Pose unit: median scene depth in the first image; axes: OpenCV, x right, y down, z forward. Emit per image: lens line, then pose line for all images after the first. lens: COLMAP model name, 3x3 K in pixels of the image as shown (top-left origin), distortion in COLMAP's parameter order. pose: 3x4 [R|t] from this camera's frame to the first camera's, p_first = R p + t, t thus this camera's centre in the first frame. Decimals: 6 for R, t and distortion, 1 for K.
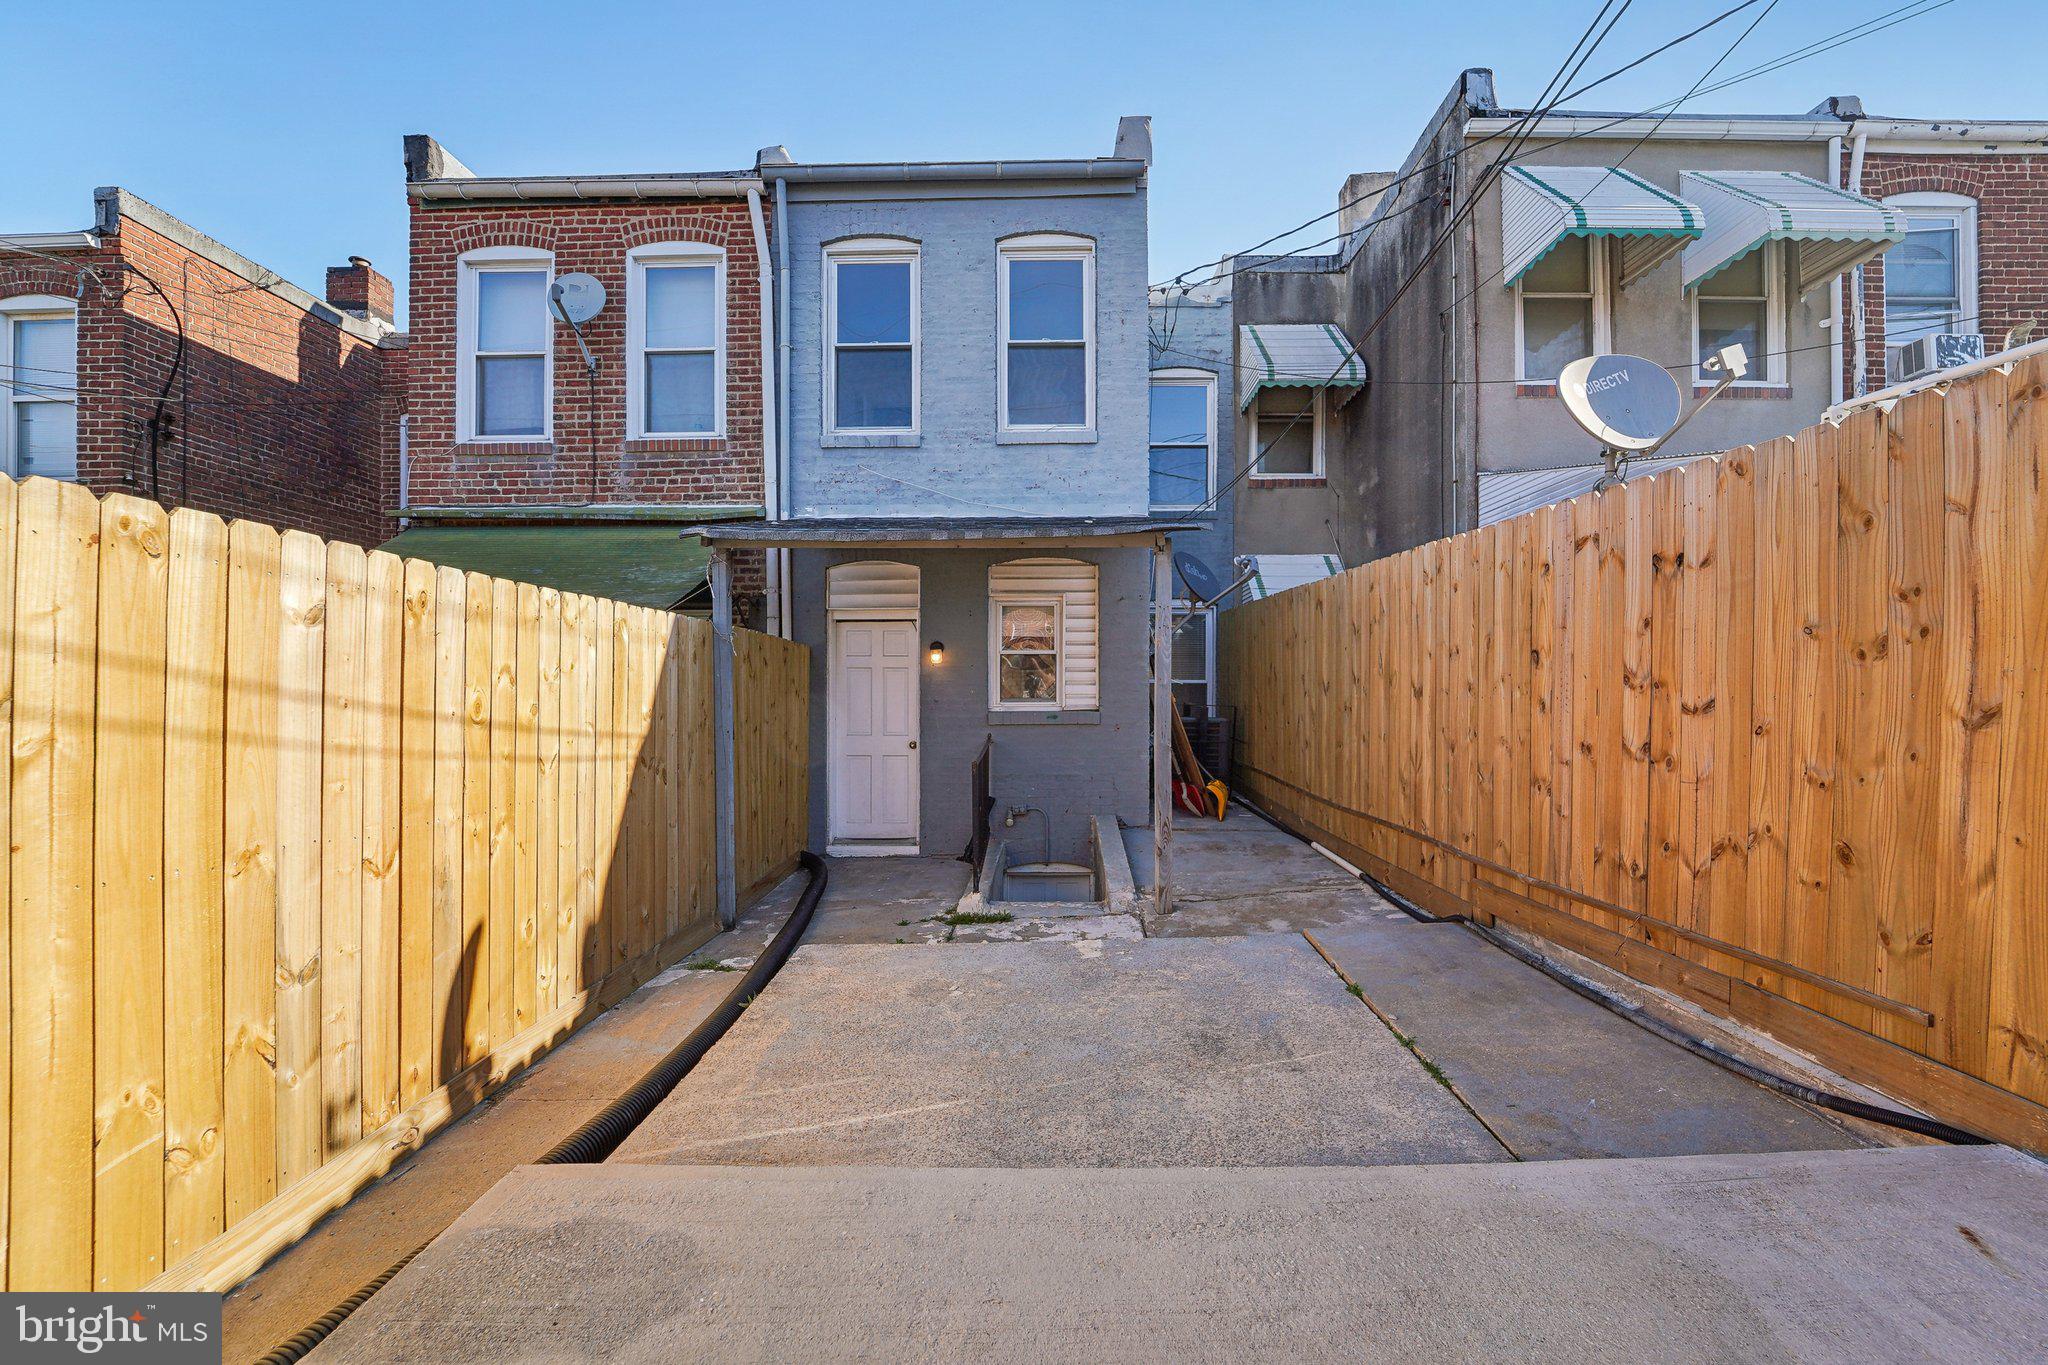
lens RADIAL K [[846.3, 0, 1032.7], [0, 846.3, 699.7], [0, 0, 1]] dist [-0.021027, 0.000255]
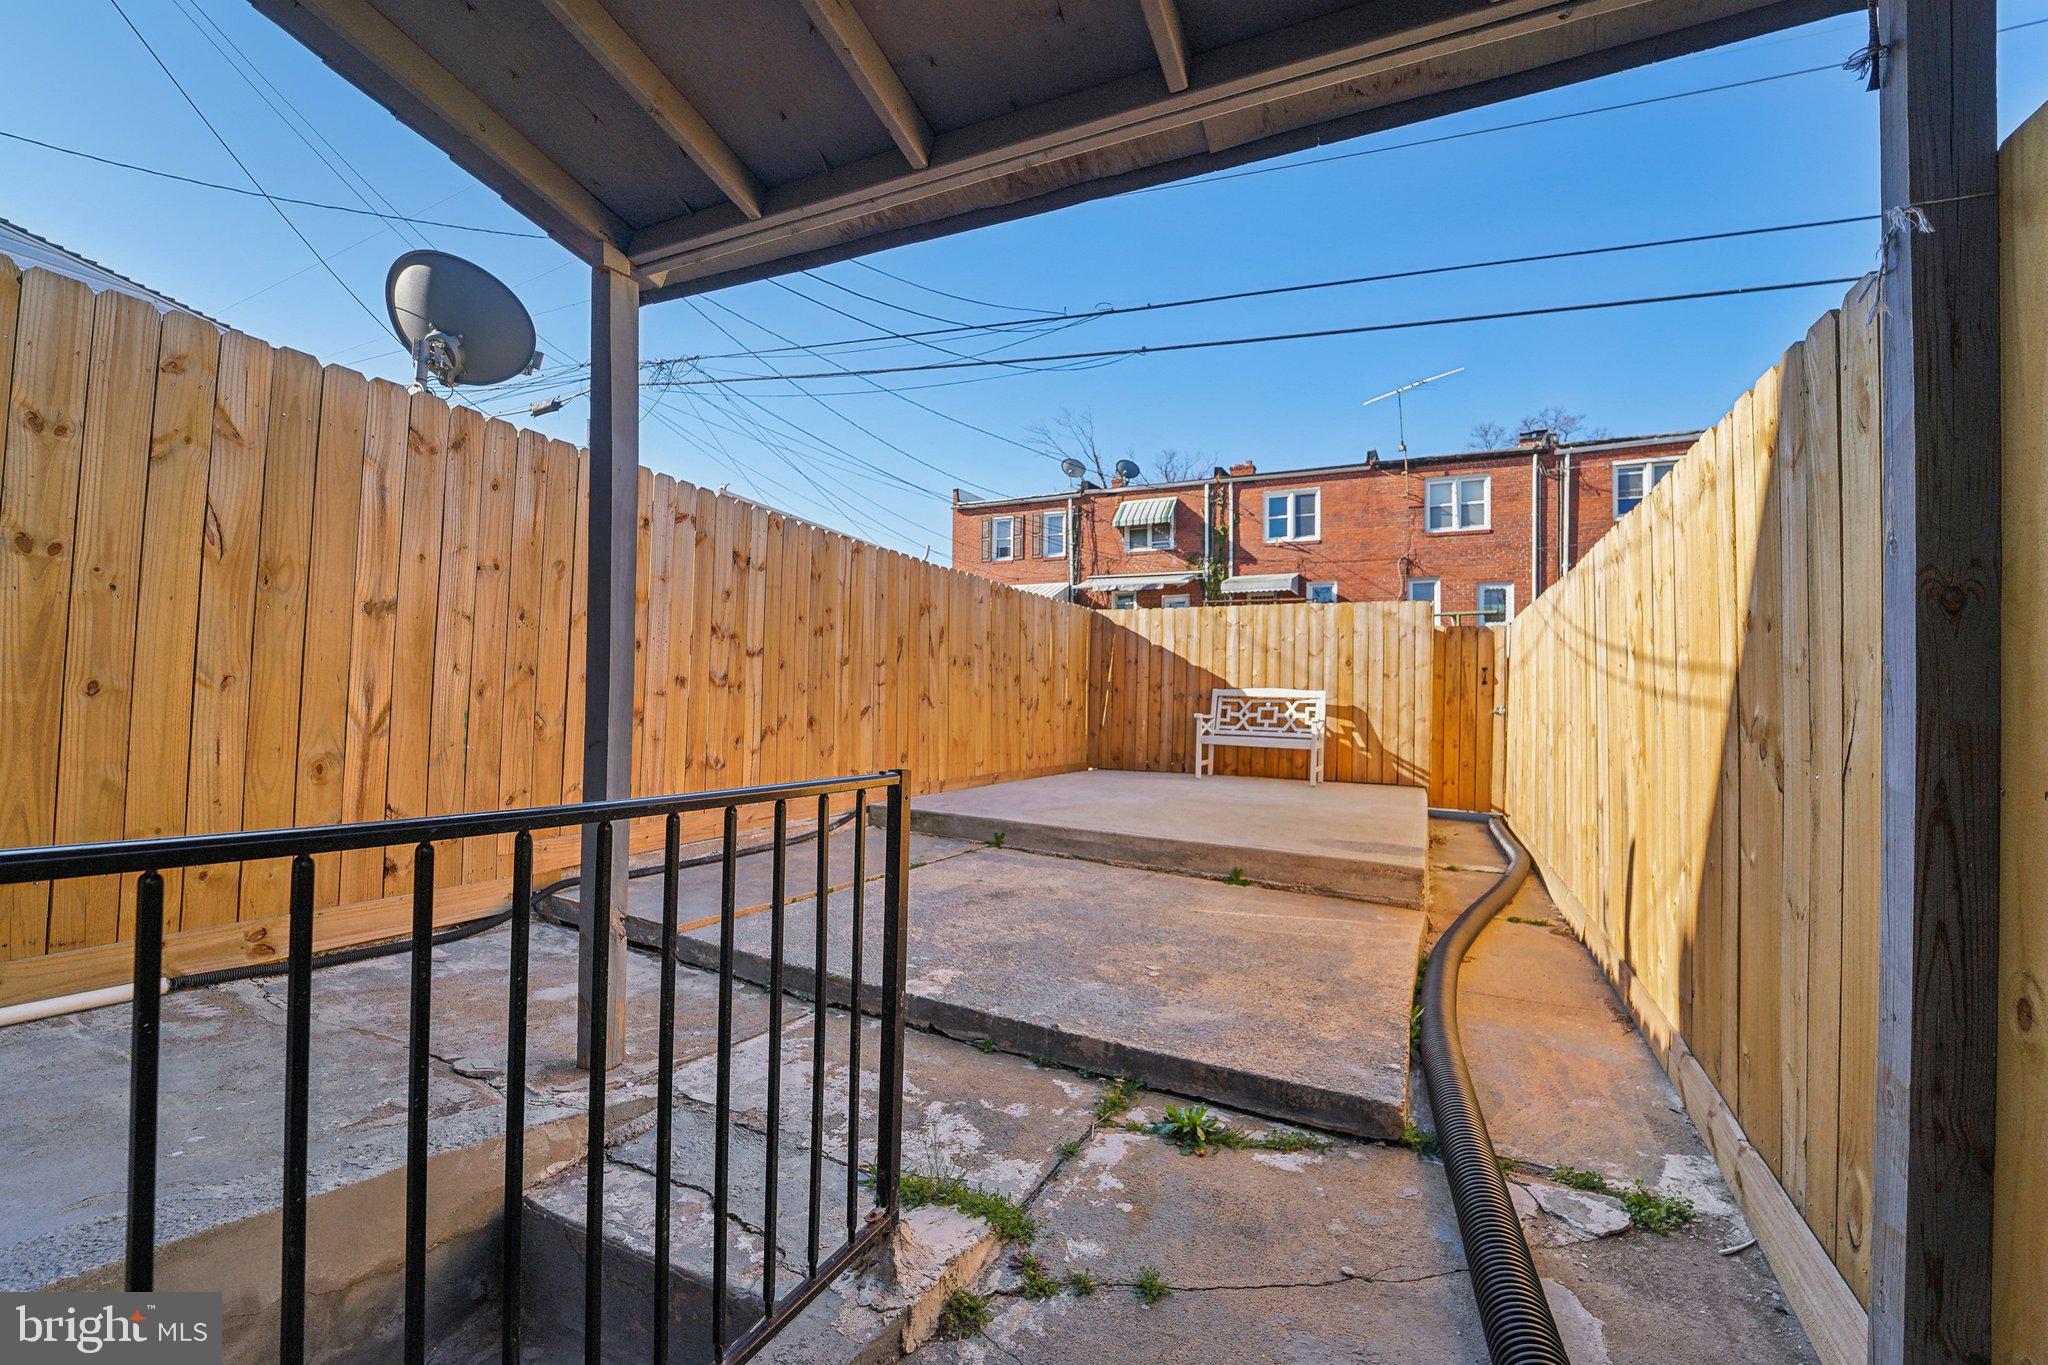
lens RADIAL K [[846.3, 0, 1029.8], [0, 846.3, 678.7], [0, 0, 1]] dist [-0.021027, 0.000255]
pose [[-0.903886, -0.001328, 0.427770, -0.179061], [-0.010537, 0.999761, -0.019162, 0.036984], [-0.427643, -0.021828, -0.903684, 0.958679]]
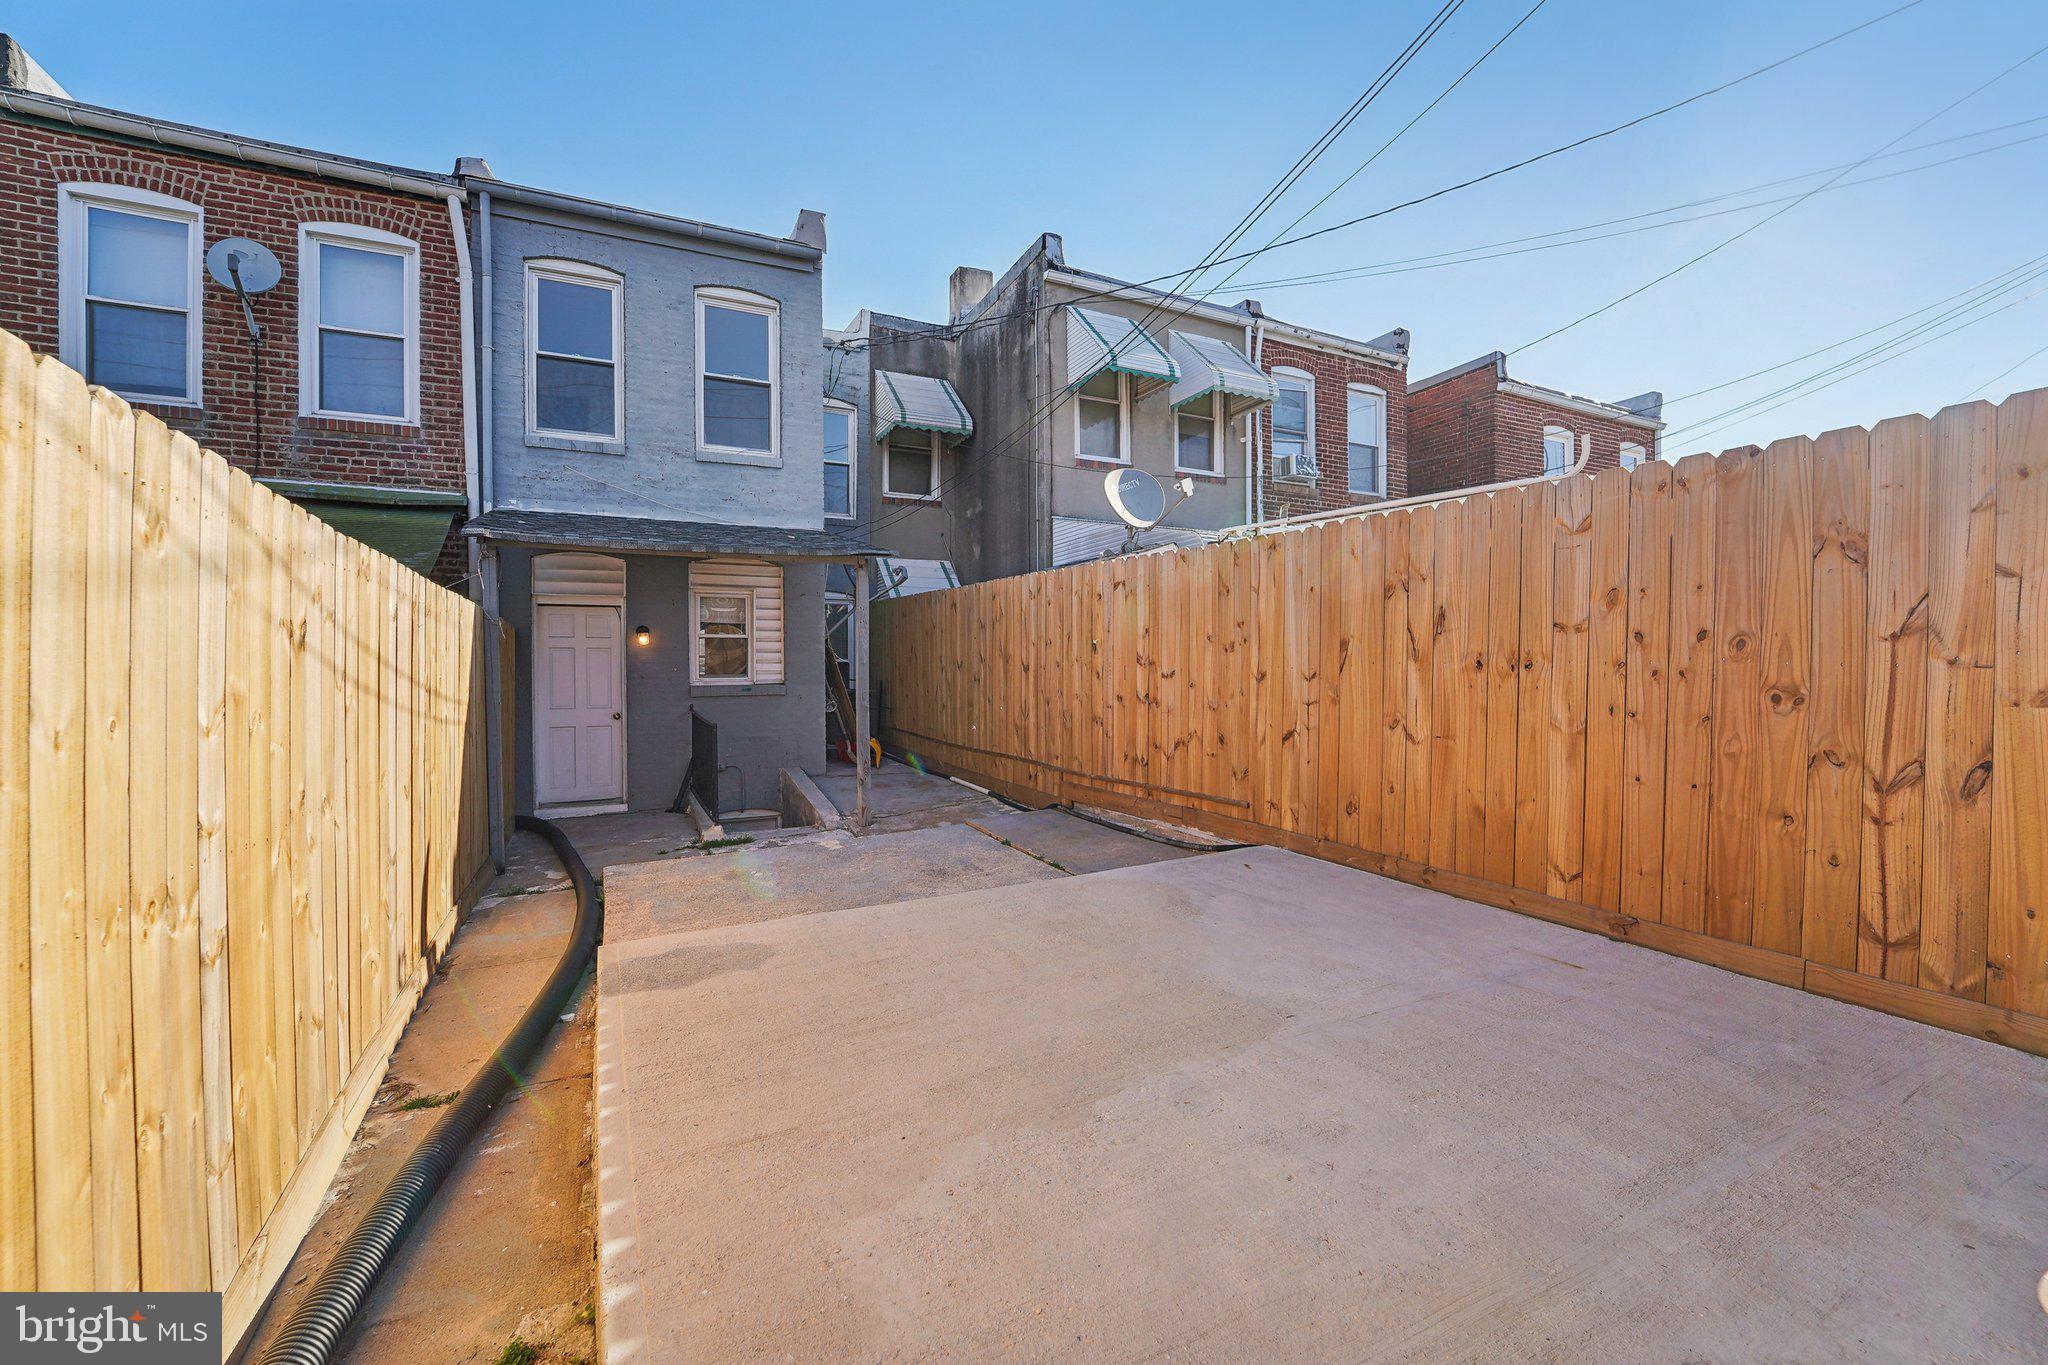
lens RADIAL K [[846.3, 0, 1023.1], [0, 846.3, 678.4], [0, 0, 1]] dist [-0.021027, 0.000255]
pose [[0.887943, -0.007607, 0.459891, -0.183083], [0.007492, 0.999970, 0.002074, 0.004729], [-0.459893, 0.001604, 0.887973, -0.263809]]
